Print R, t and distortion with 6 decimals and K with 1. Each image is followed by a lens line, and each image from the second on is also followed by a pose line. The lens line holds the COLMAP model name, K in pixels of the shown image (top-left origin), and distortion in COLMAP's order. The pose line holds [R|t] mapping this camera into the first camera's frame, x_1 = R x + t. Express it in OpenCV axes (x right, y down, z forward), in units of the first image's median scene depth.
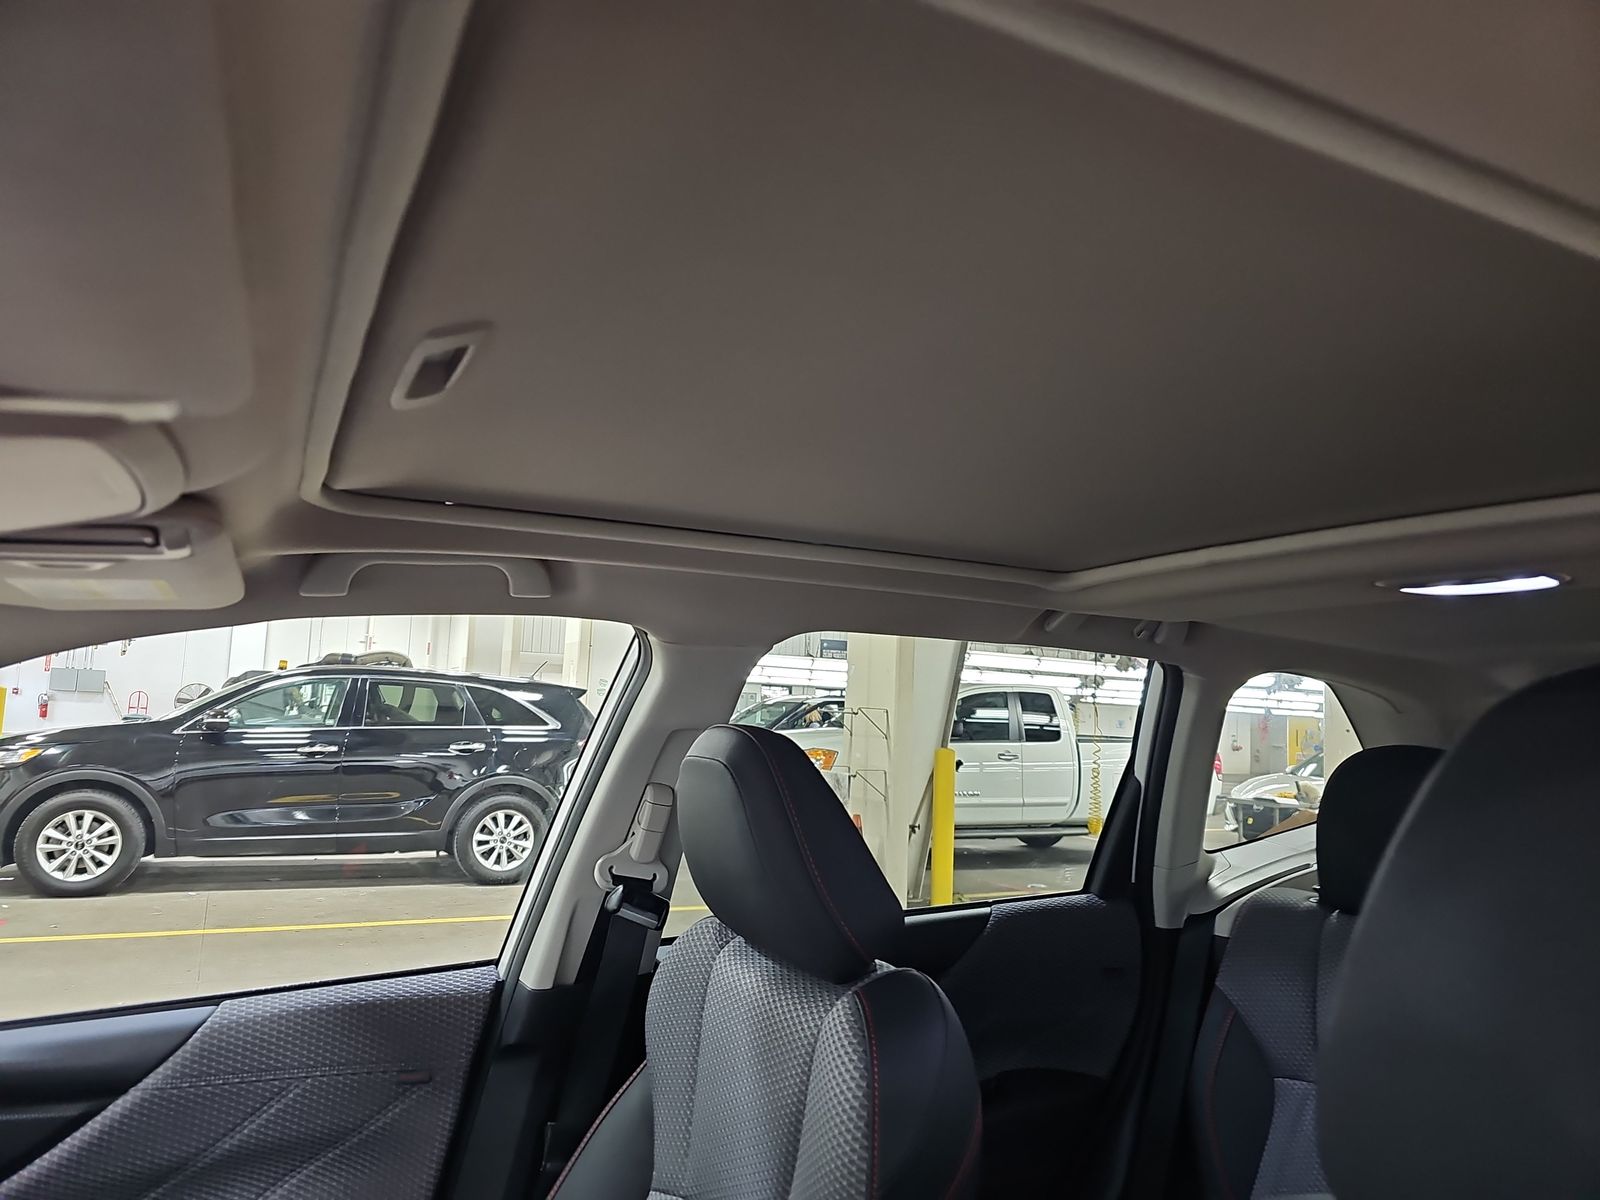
lens RADIAL K [[1111.4, 0, 805.6], [0, 1111.4, 635.1], [0, 0, 1]] dist [0.032364, -0.032355]
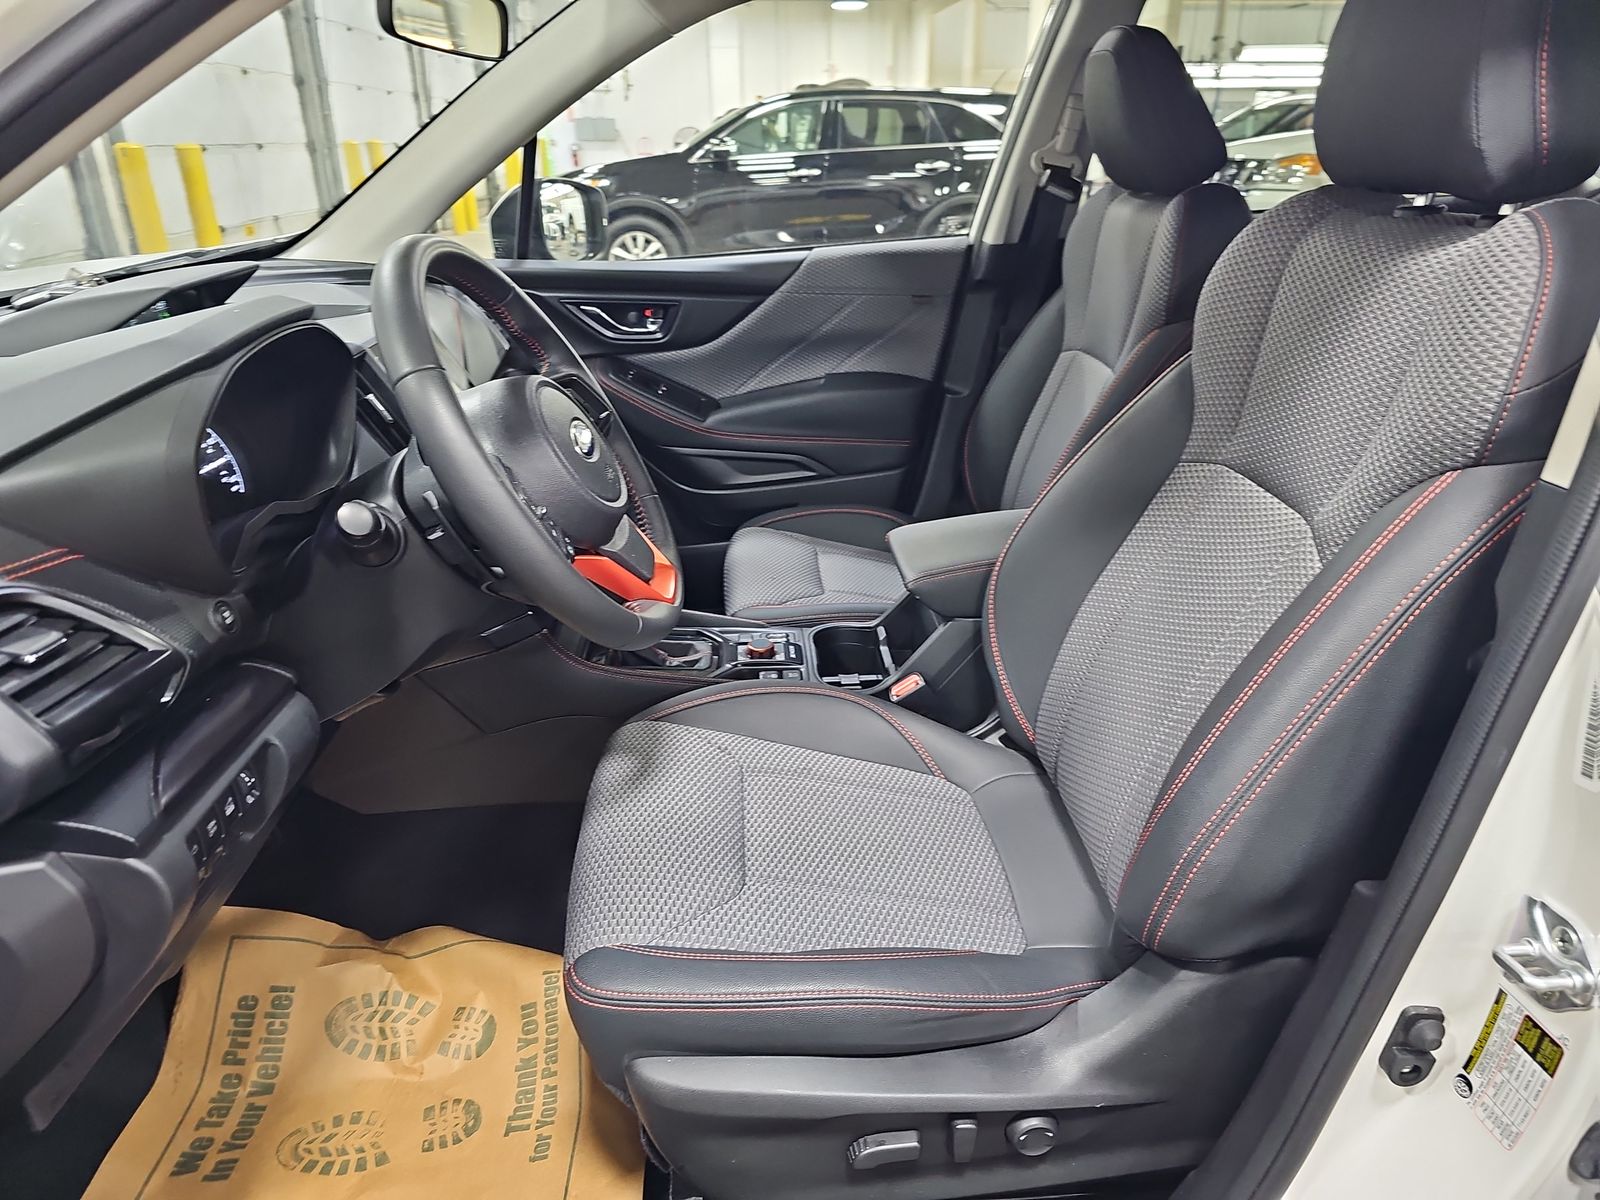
lens RADIAL K [[1111.4, 0, 805.6], [0, 1111.4, 635.1], [0, 0, 1]] dist [0.032364, -0.032355]
pose [[0.921828, 0.098690, -0.374825, 0.031584], [0.087065, 0.889606, 0.448354, 0.016207], [0.377694, -0.445939, 0.811471, -0.124199]]
